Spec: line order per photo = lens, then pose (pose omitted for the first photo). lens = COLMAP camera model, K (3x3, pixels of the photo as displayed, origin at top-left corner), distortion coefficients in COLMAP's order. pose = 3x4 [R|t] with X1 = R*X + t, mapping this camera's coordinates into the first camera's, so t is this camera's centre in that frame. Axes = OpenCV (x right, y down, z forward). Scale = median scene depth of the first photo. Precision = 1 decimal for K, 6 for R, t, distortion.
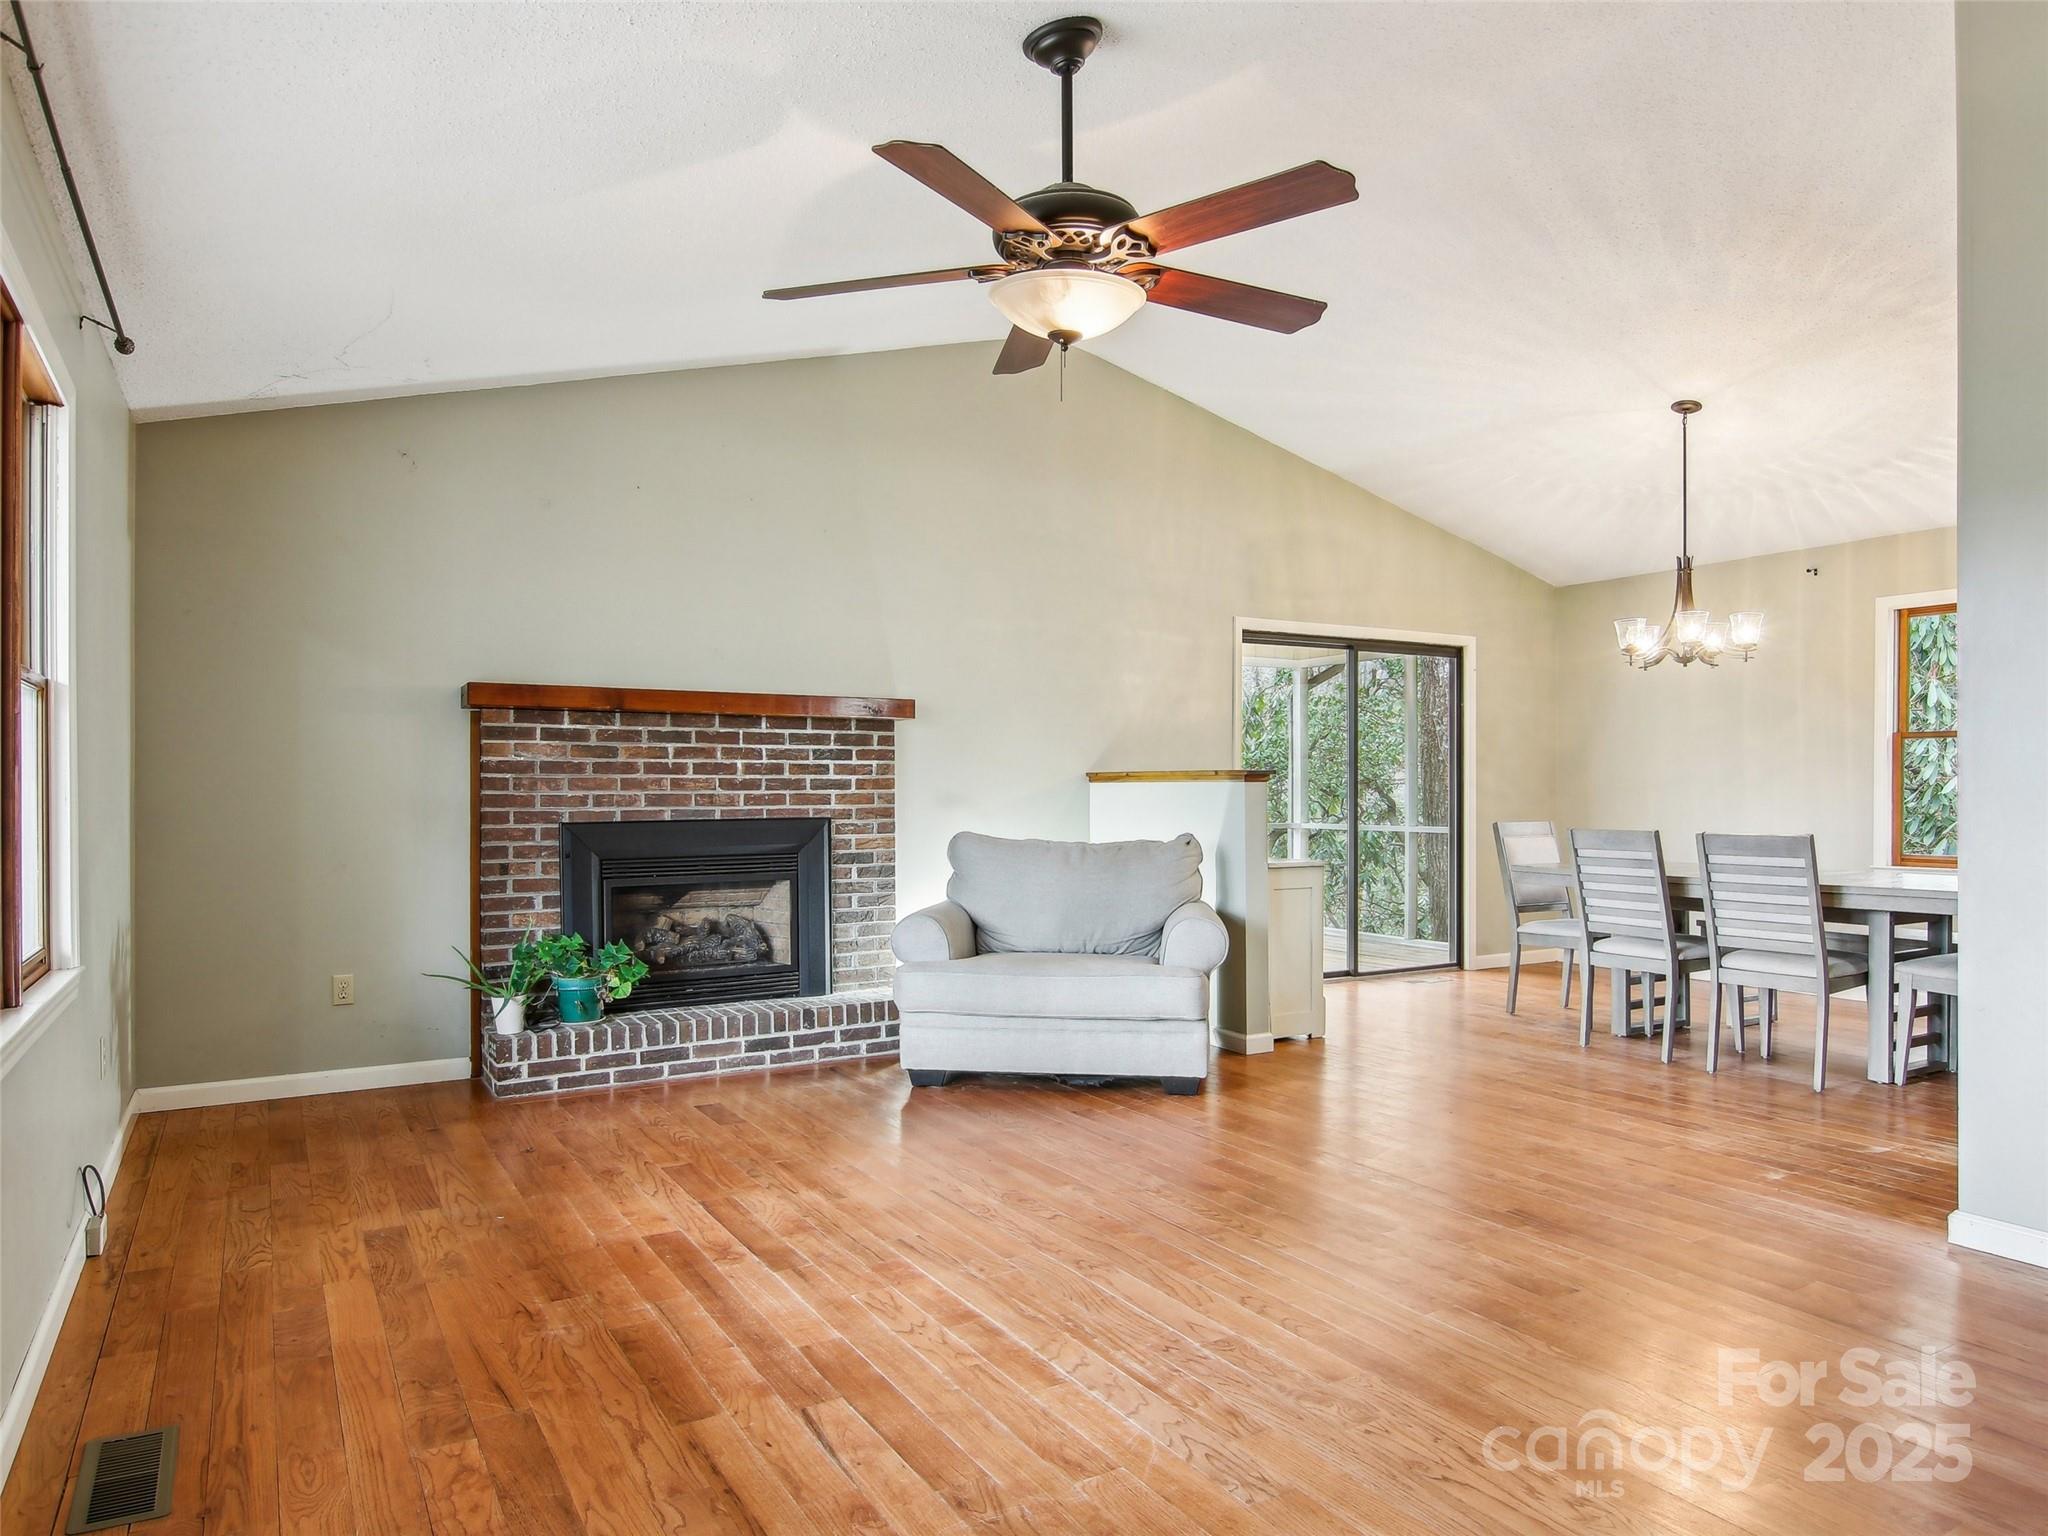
lens RADIAL K [[1297.9, 0, 1018.7], [0, 1297.9, 789.6], [0, 0, 1]] dist [-0.002265, -0.003428]
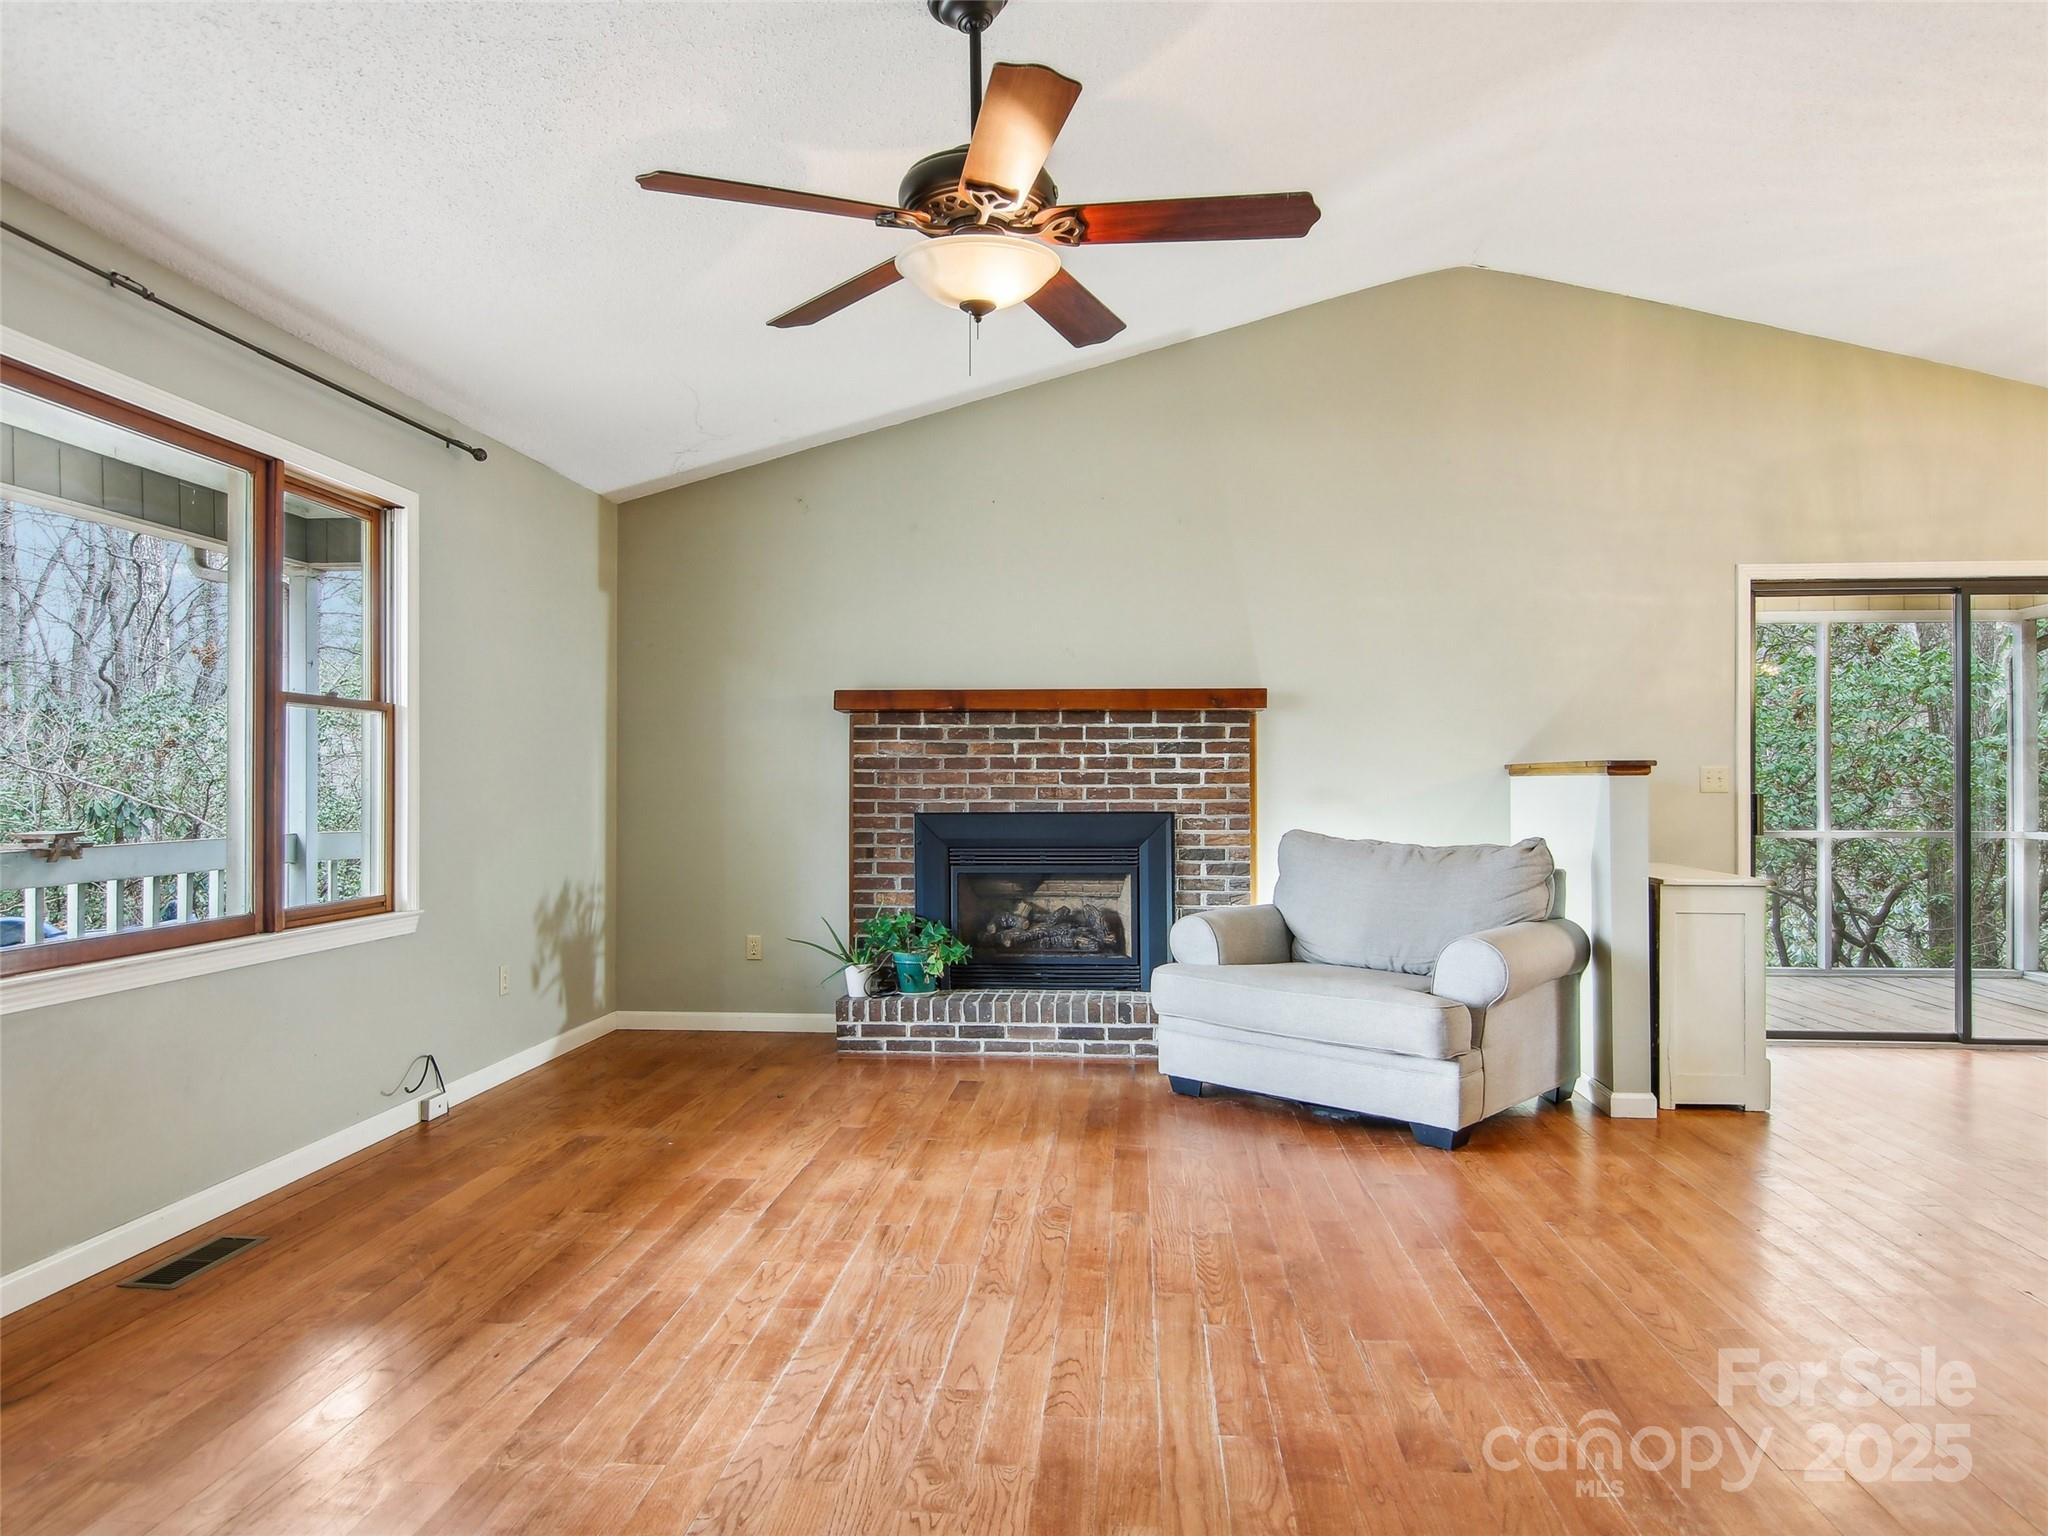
lens RADIAL K [[1302.0, 0, 1024.2], [0, 1302.0, 791.3], [0, 0, 1]] dist [0.005711, -0.000546]
pose [[0.814087, 0.006145, -0.580711, 0.373530], [-0.002269, 0.999970, 0.007400, -0.001389], [0.580739, -0.004707, 0.814076, 0.146526]]
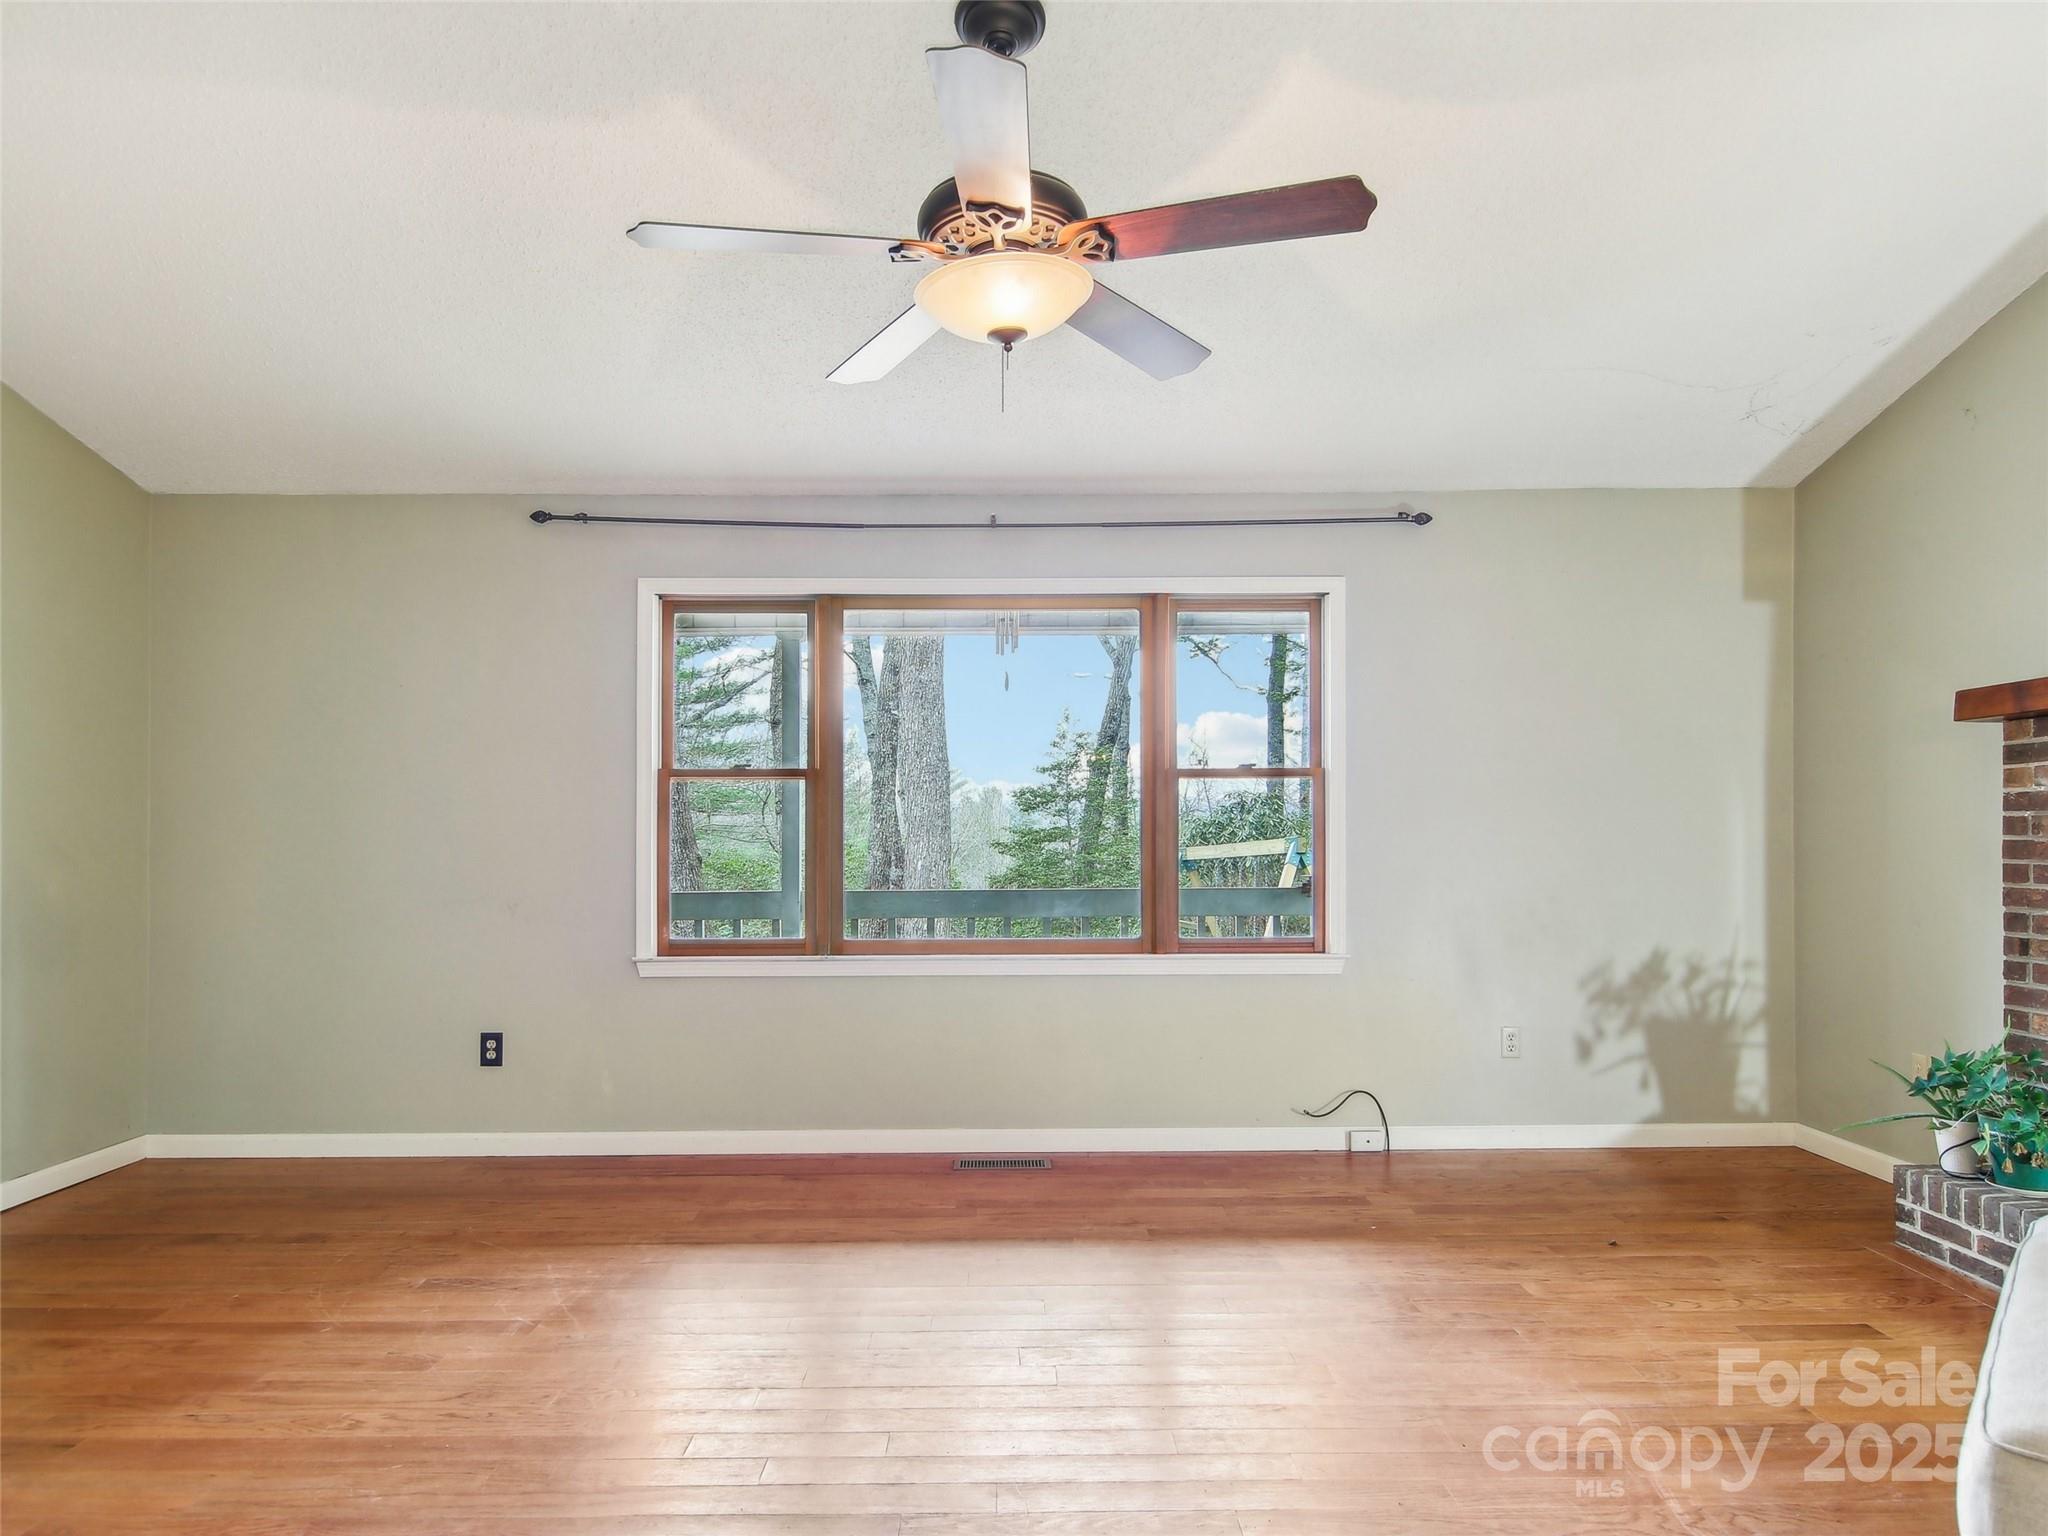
lens RADIAL K [[1297.9, 0, 1018.7], [0, 1297.9, 789.6], [0, 0, 1]] dist [-0.002265, -0.003428]
pose [[-0.502382, -0.028560, -0.864174, 0.480231], [0.007234, 0.999281, -0.037231, -0.001594], [0.864616, -0.024956, -0.501814, 0.875761]]
